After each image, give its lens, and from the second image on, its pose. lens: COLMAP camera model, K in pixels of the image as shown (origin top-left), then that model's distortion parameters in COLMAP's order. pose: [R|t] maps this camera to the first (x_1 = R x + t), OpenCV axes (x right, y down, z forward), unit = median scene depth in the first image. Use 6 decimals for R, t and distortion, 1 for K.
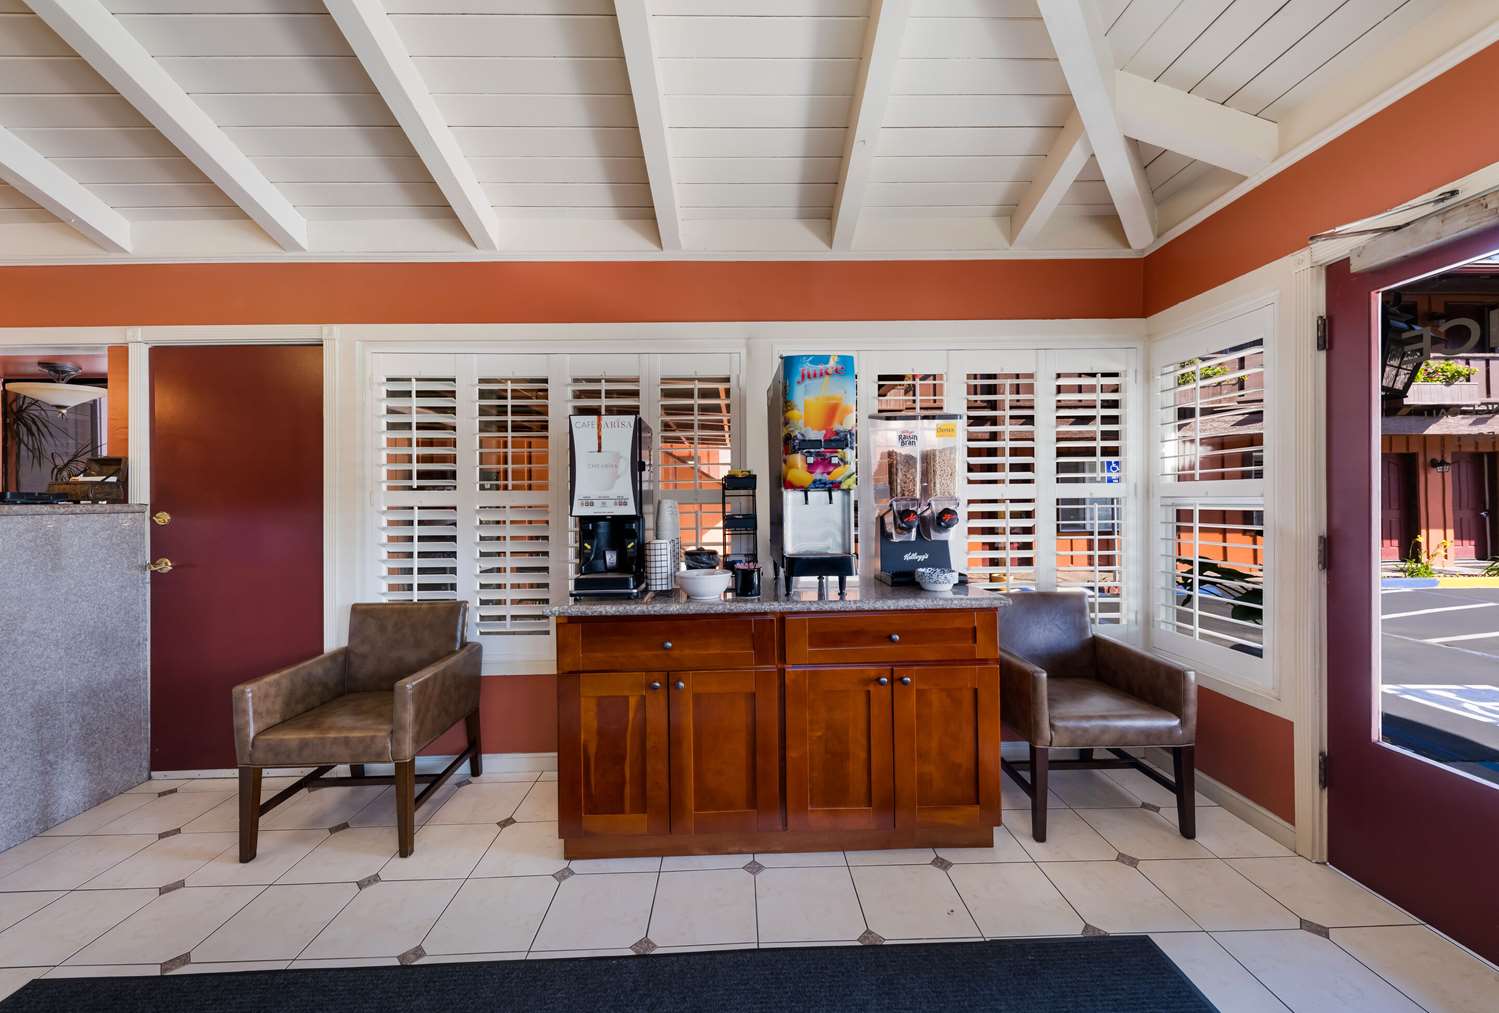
lens RADIAL K [[567.1, 0, 749.5], [0, 567.1, 506.5], [0, 0, 1]] dist [0.000713, -0.000090]
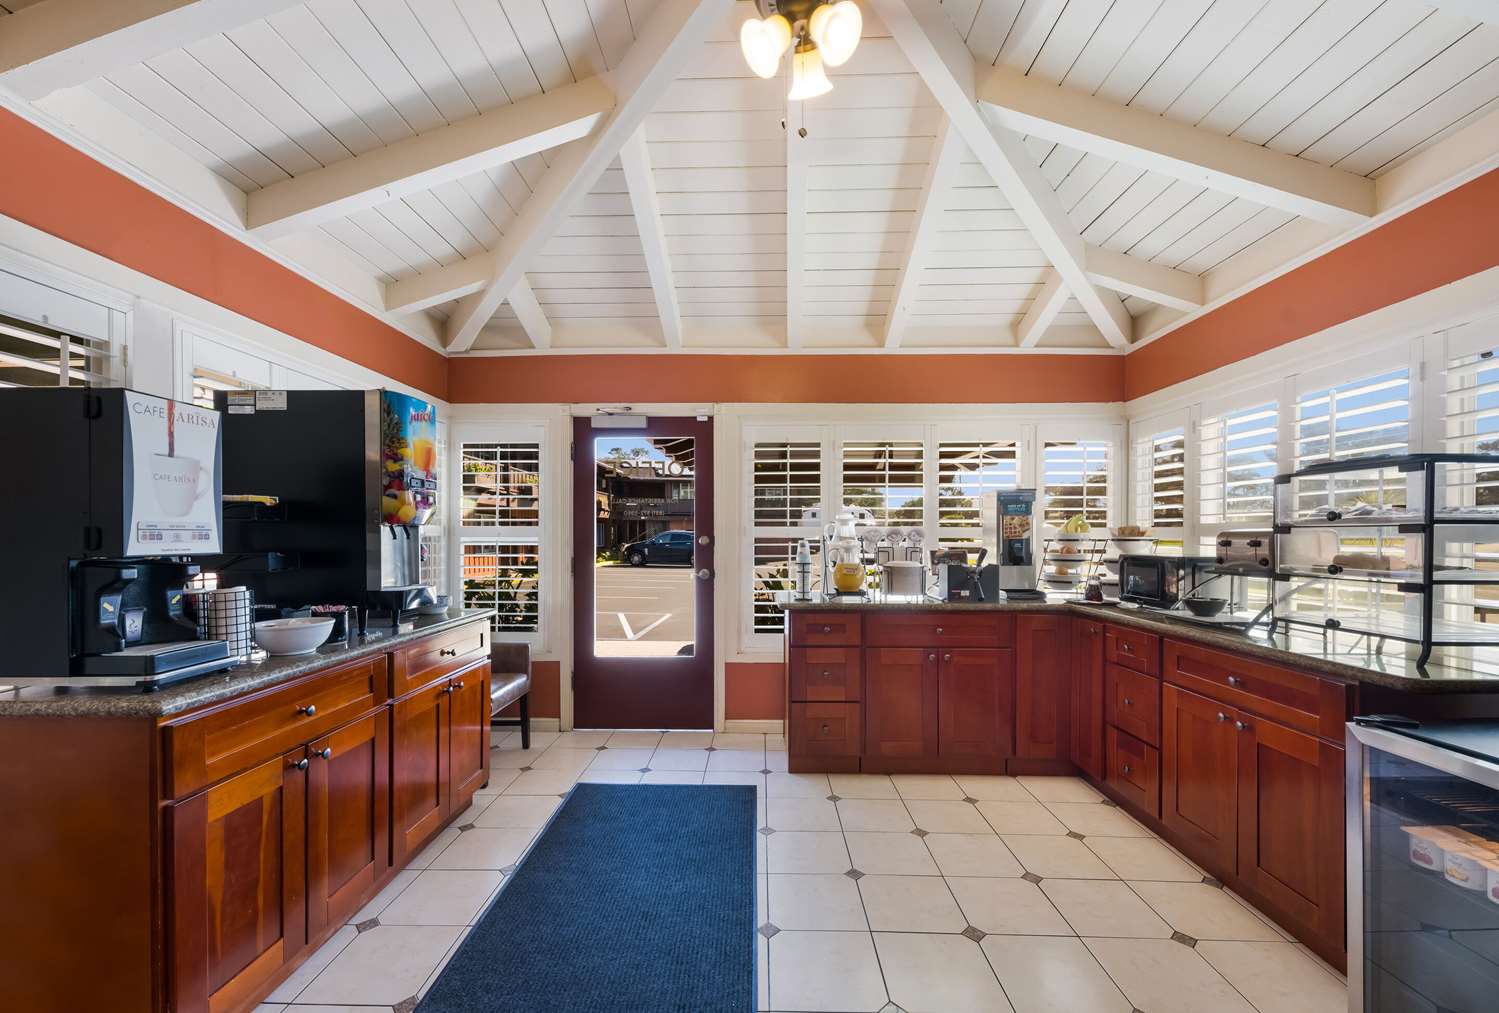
lens RADIAL K [[572.4, 0, 750.3], [0, 572.4, 539.1], [0, 0, 1]] dist [0.000319, -0.000273]
pose [[0.049597, 0.007540, 0.998741, -0.883917], [-0.000250, 0.999972, -0.007536, 0.002843], [-0.998769, 0.000124, 0.049598, 0.308415]]
